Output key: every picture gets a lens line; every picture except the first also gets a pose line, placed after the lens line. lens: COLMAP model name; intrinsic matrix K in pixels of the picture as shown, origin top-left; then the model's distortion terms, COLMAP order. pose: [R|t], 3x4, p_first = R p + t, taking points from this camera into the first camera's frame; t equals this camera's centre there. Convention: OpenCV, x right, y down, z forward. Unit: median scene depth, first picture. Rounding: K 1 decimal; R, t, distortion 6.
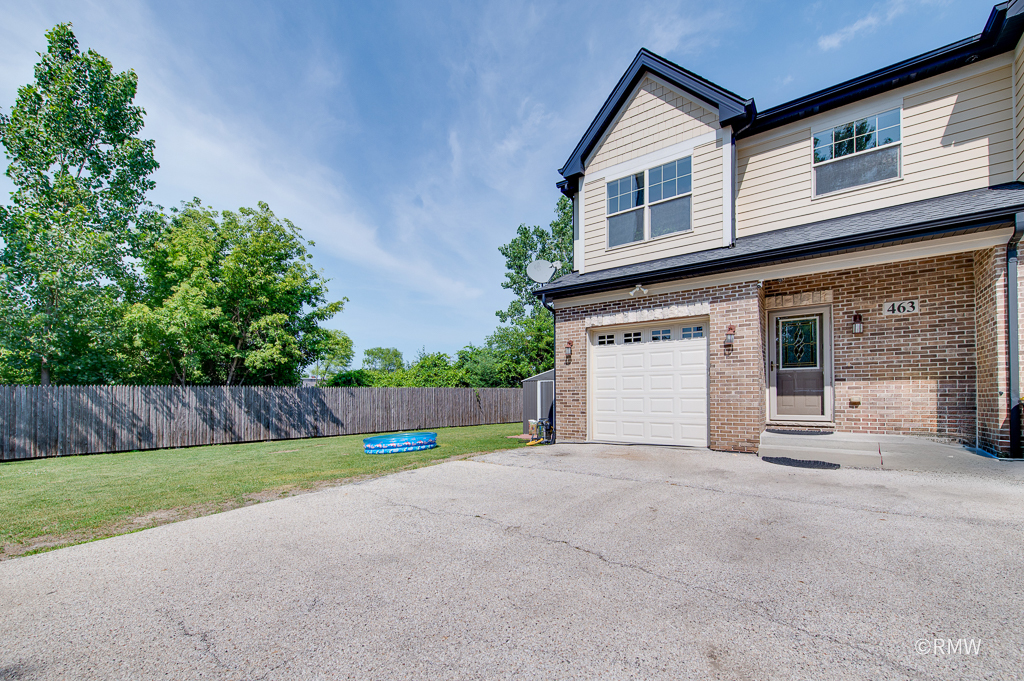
lens RADIAL K [[442.9, 0, 523.8], [0, 442.9, 377.6], [0, 0, 1]] dist [0.012796, -0.004848]
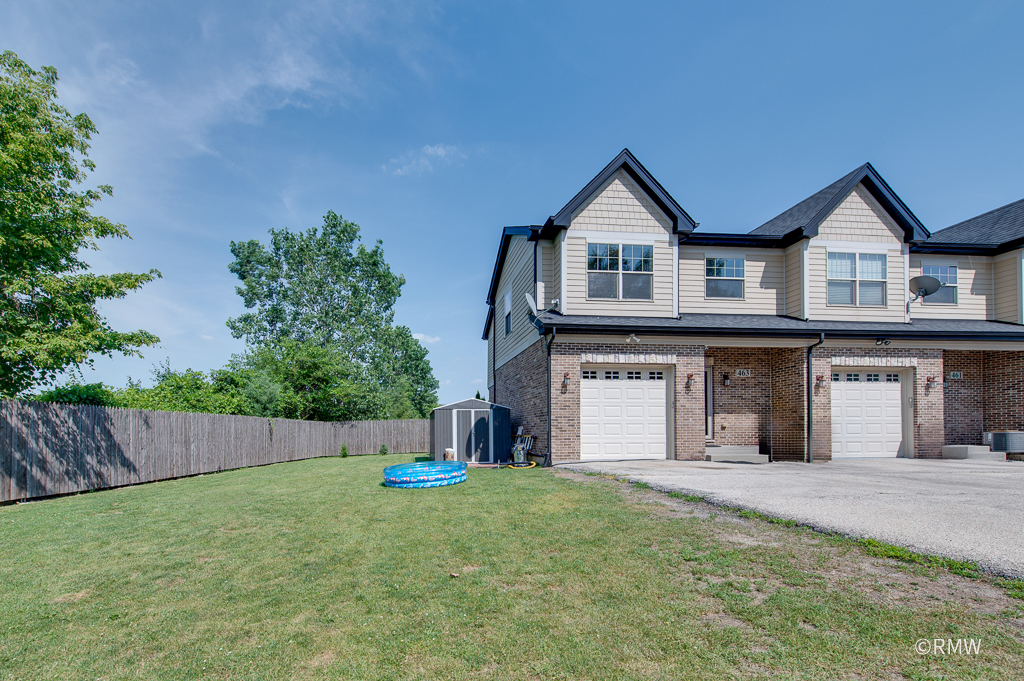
lens RADIAL K [[445.9, 0, 462.5], [0, 445.9, 420.1], [0, 0, 1]] dist [0.003061, 0.000331]
pose [[0.721633, 0.021781, 0.691933, -0.653193], [-0.023964, 0.999692, -0.006476, 0.038048], [-0.691861, -0.011908, 0.721933, 0.274902]]
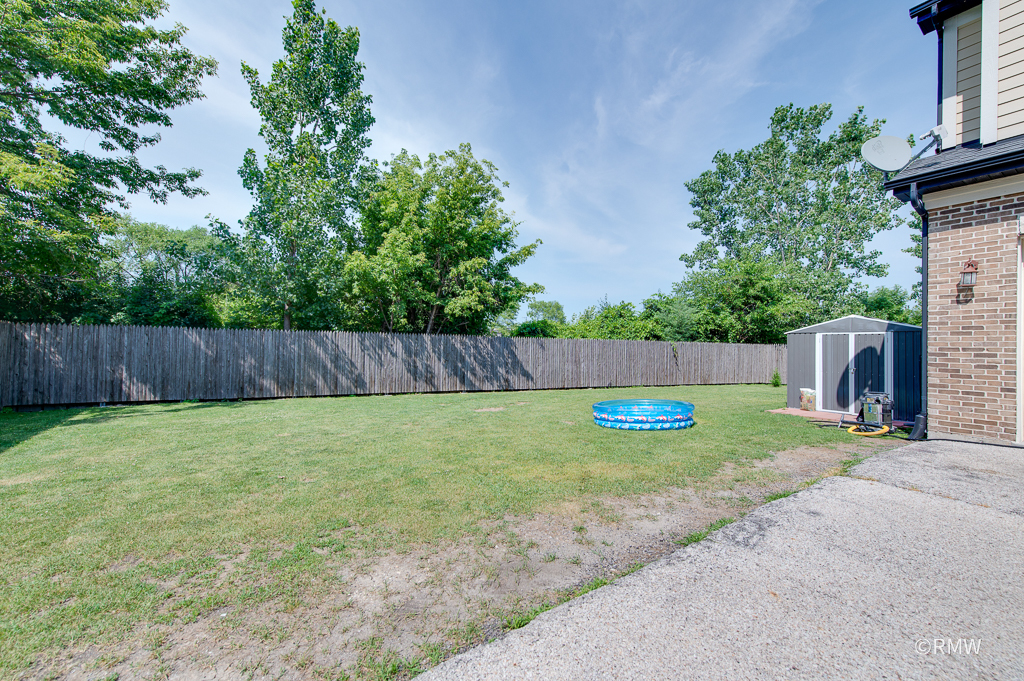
lens RADIAL K [[415.5, 0, 509.6], [0, 415.5, 326.4], [0, 0, 1]] dist [0.015019, -0.006174]
pose [[0.937890, 0.008281, -0.346834, -0.197434], [-0.012536, 0.999871, -0.010028, 0.009548], [0.346706, 0.013753, 0.937873, 0.220945]]
